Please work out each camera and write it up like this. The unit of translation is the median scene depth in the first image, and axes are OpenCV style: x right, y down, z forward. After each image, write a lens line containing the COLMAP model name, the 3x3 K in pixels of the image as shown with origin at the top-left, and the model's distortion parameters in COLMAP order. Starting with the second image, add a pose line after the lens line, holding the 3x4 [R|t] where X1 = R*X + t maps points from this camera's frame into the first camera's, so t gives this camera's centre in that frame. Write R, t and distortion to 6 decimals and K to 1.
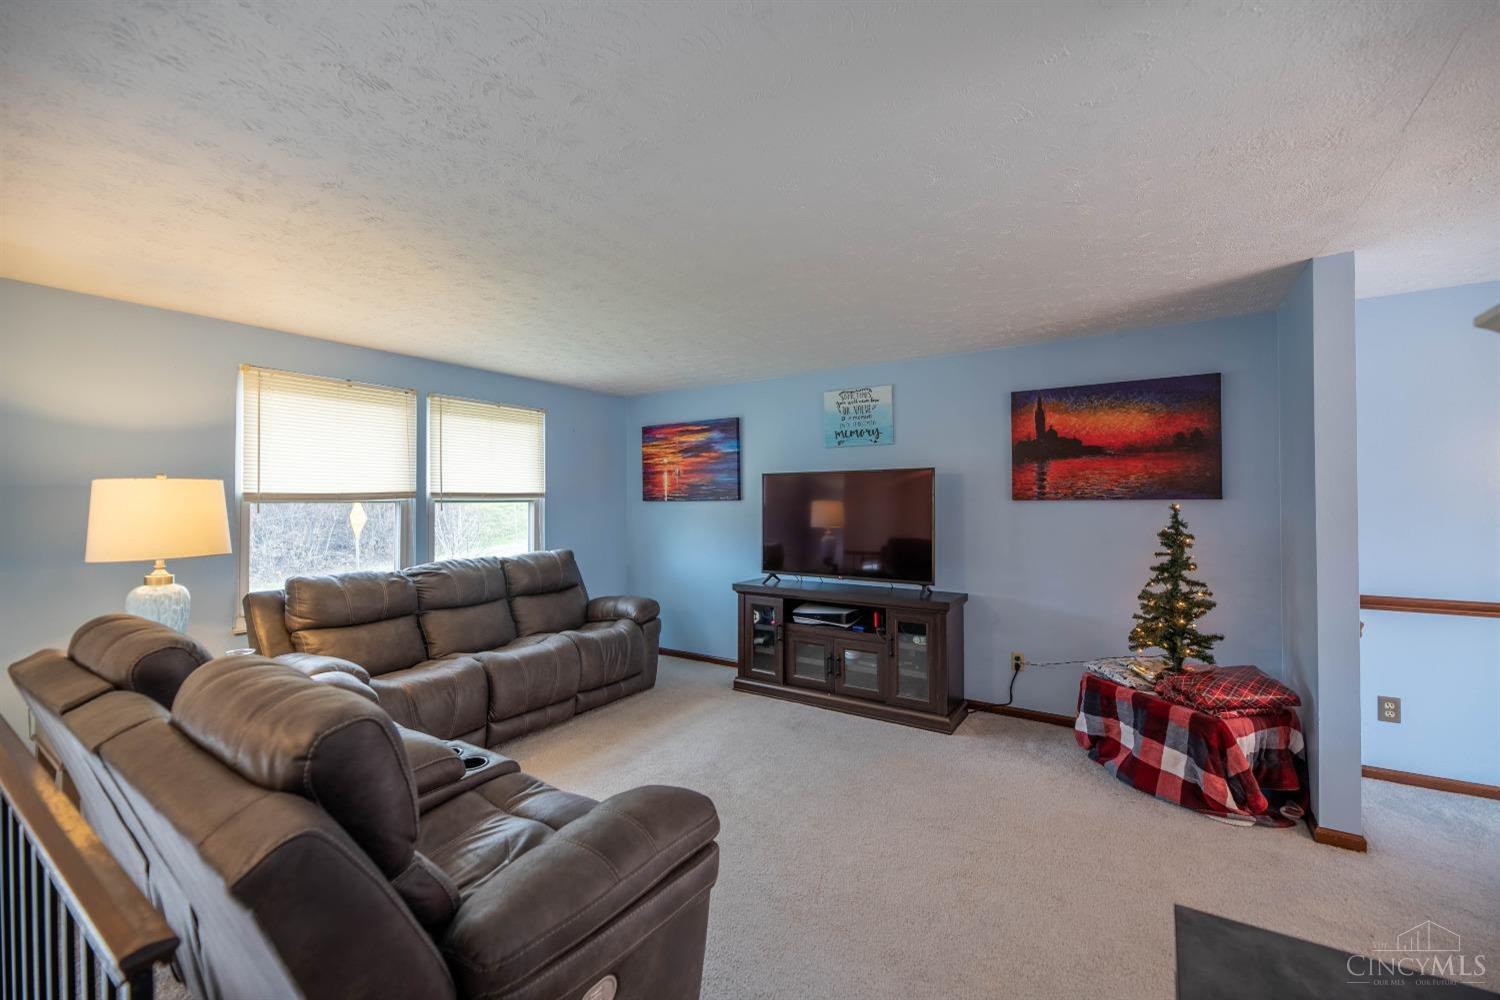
lens RADIAL K [[620.0, 0, 754.6], [0, 620.0, 496.4], [0, 0, 1]] dist [0.002914, -0.000109]
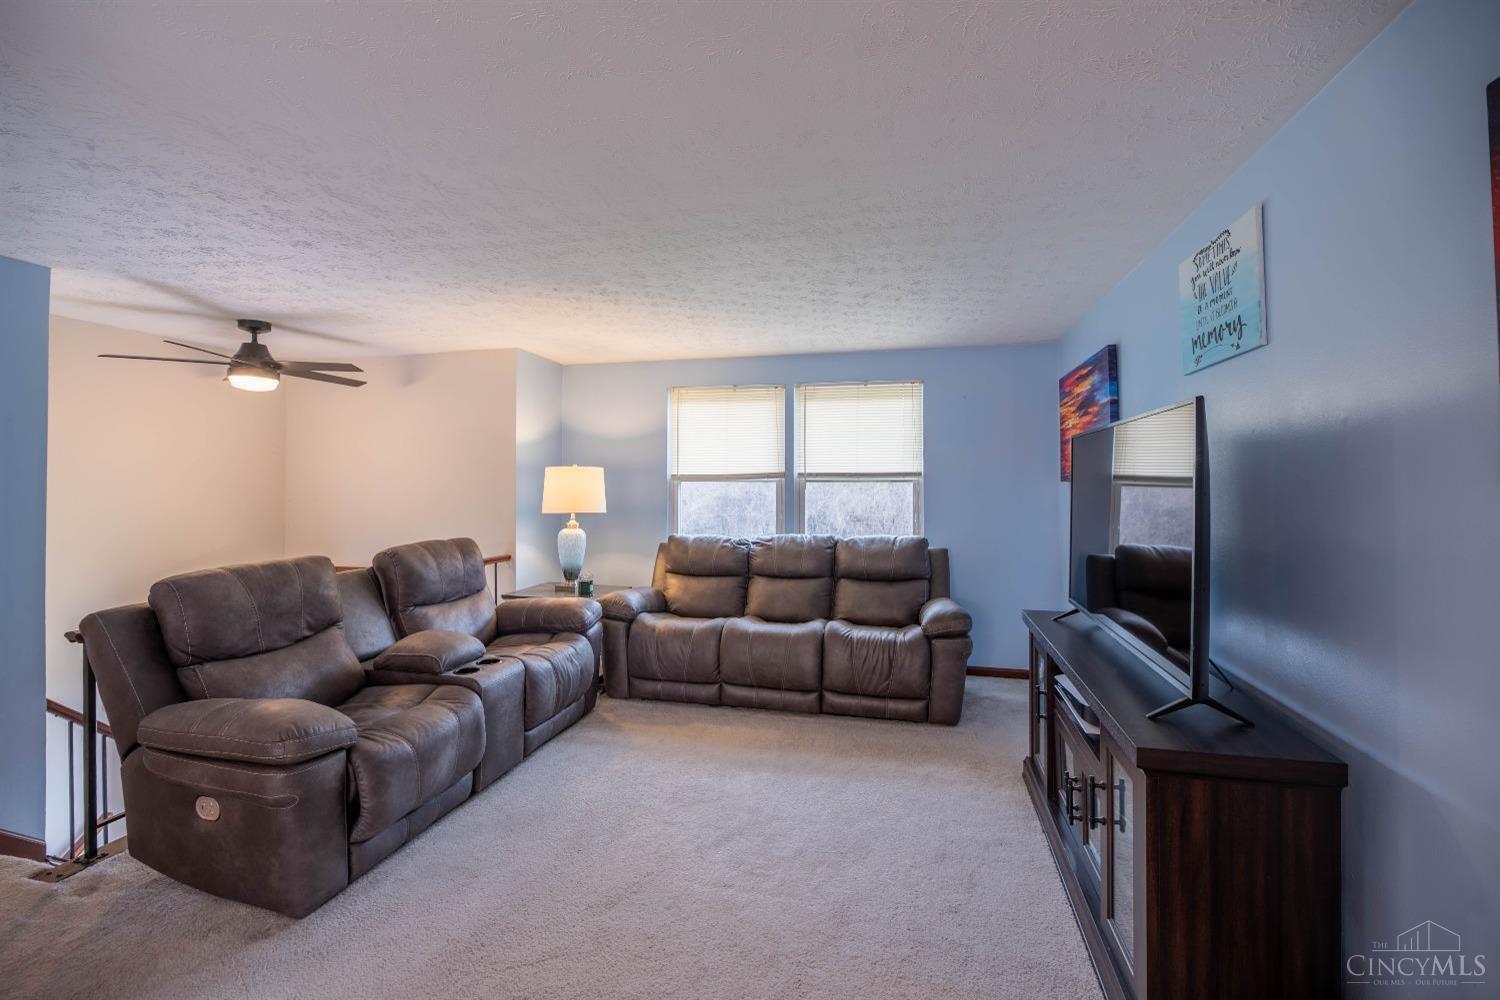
lens RADIAL K [[620.0, 0, 766.5], [0, 620.0, 480.9], [0, 0, 1]] dist [0.002914, -0.000109]
pose [[0.350848, 0.002515, -0.936429, 0.510944], [0.001770, 0.999993, 0.003349, 0.004327], [0.936431, -0.002833, 0.350841, 0.562309]]
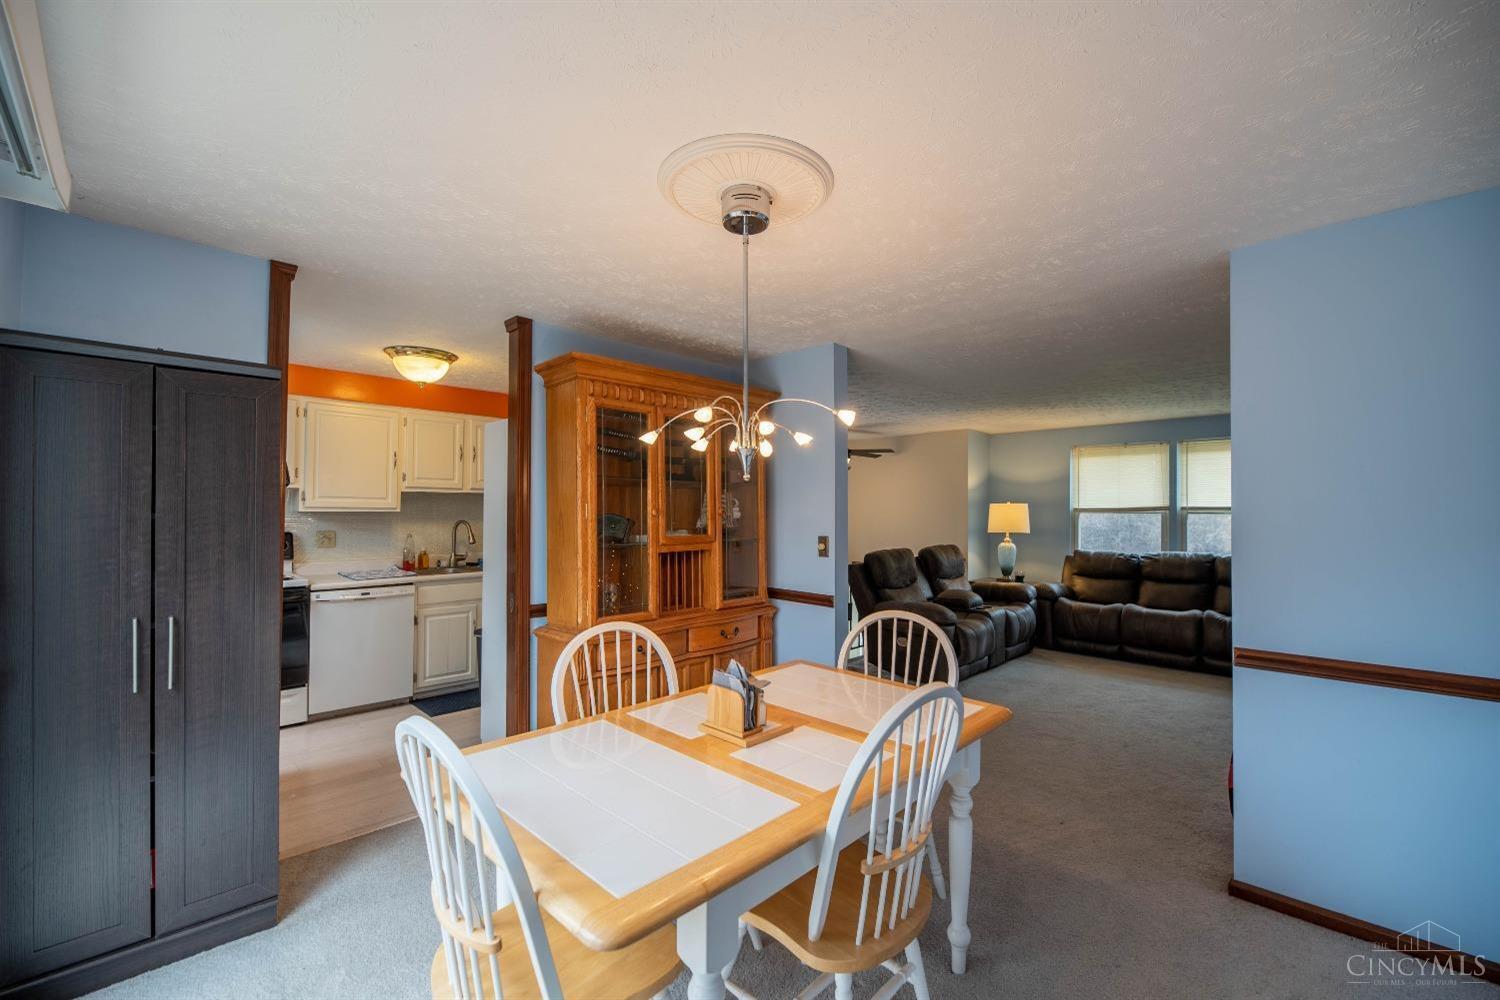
lens RADIAL K [[620.0, 0, 764.6], [0, 620.0, 503.6], [0, 0, 1]] dist [0.002914, -0.000109]
pose [[-0.178922, -0.003779, -0.983856, 1.151551], [0.000130, 0.999993, -0.003865, -0.008941], [0.983863, -0.000819, -0.178920, 0.281699]]
